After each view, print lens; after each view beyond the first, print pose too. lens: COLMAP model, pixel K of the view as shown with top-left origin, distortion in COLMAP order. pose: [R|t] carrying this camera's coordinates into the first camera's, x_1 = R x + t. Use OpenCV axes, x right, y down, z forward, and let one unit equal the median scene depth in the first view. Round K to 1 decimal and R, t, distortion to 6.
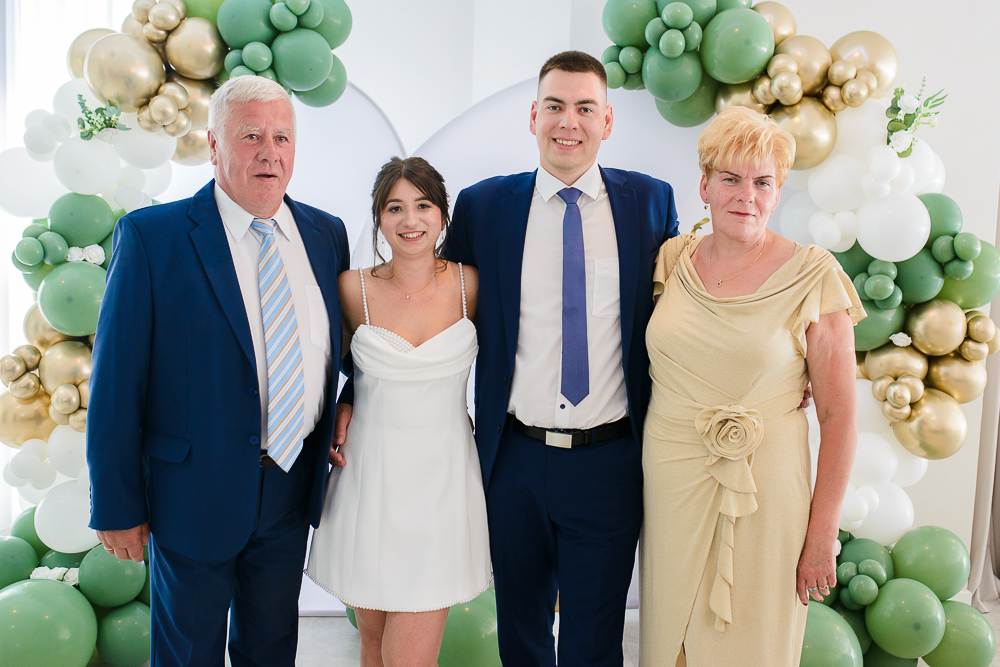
lens RADIAL K [[1045.6, 0, 532.3], [0, 1045.6, 310.5], [0, 0, 1]] dist [-0.017810, 0.030146]
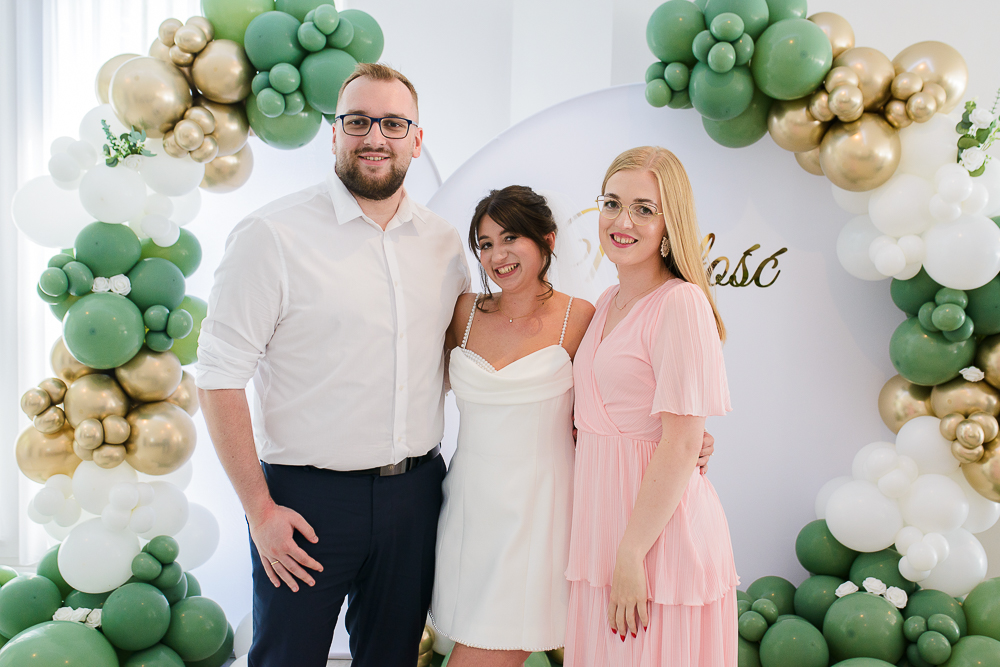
lens RADIAL K [[997.2, 0, 510.2], [0, 997.2, 324.9], [0, 0, 1]] dist [-0.017618, 0.021500]
pose [[0.998000, -0.000954, -0.063205, 0.001173], [0.000133, 0.999915, -0.013002, -0.004375], [0.063213, 0.012967, 0.997916, 0.100405]]
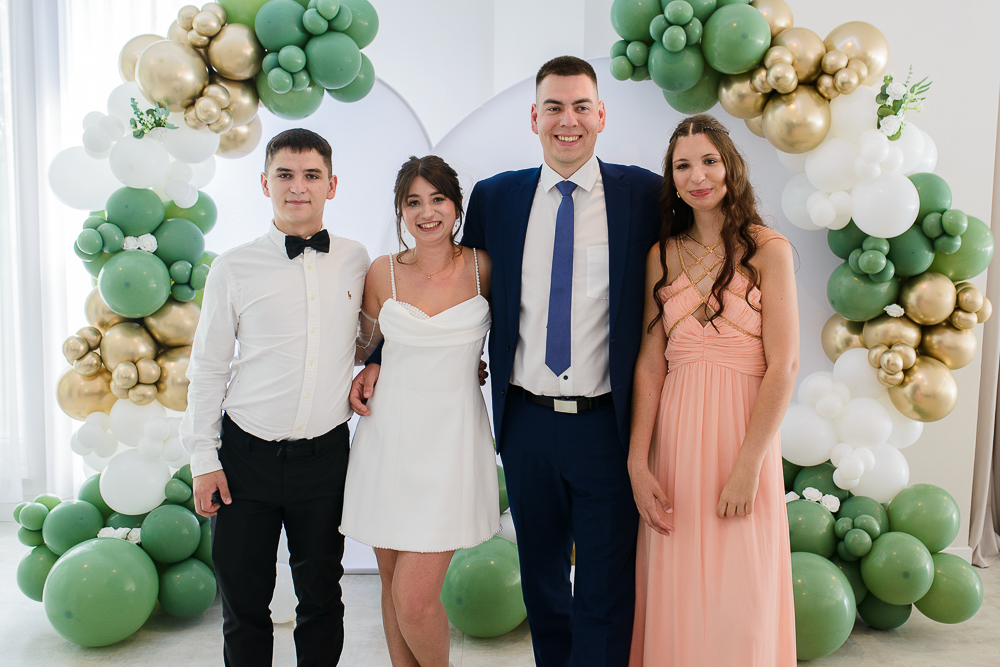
lens RADIAL K [[1072.6, 0, 543.8], [0, 1072.6, 304.2], [0, 0, 1]] dist [-0.022016, 0.034636]
pose [[0.999471, -0.013995, -0.029362, 0.027548], [0.014611, 0.999675, 0.020871, -0.006992], [0.029061, -0.021289, 0.999351, -0.111283]]
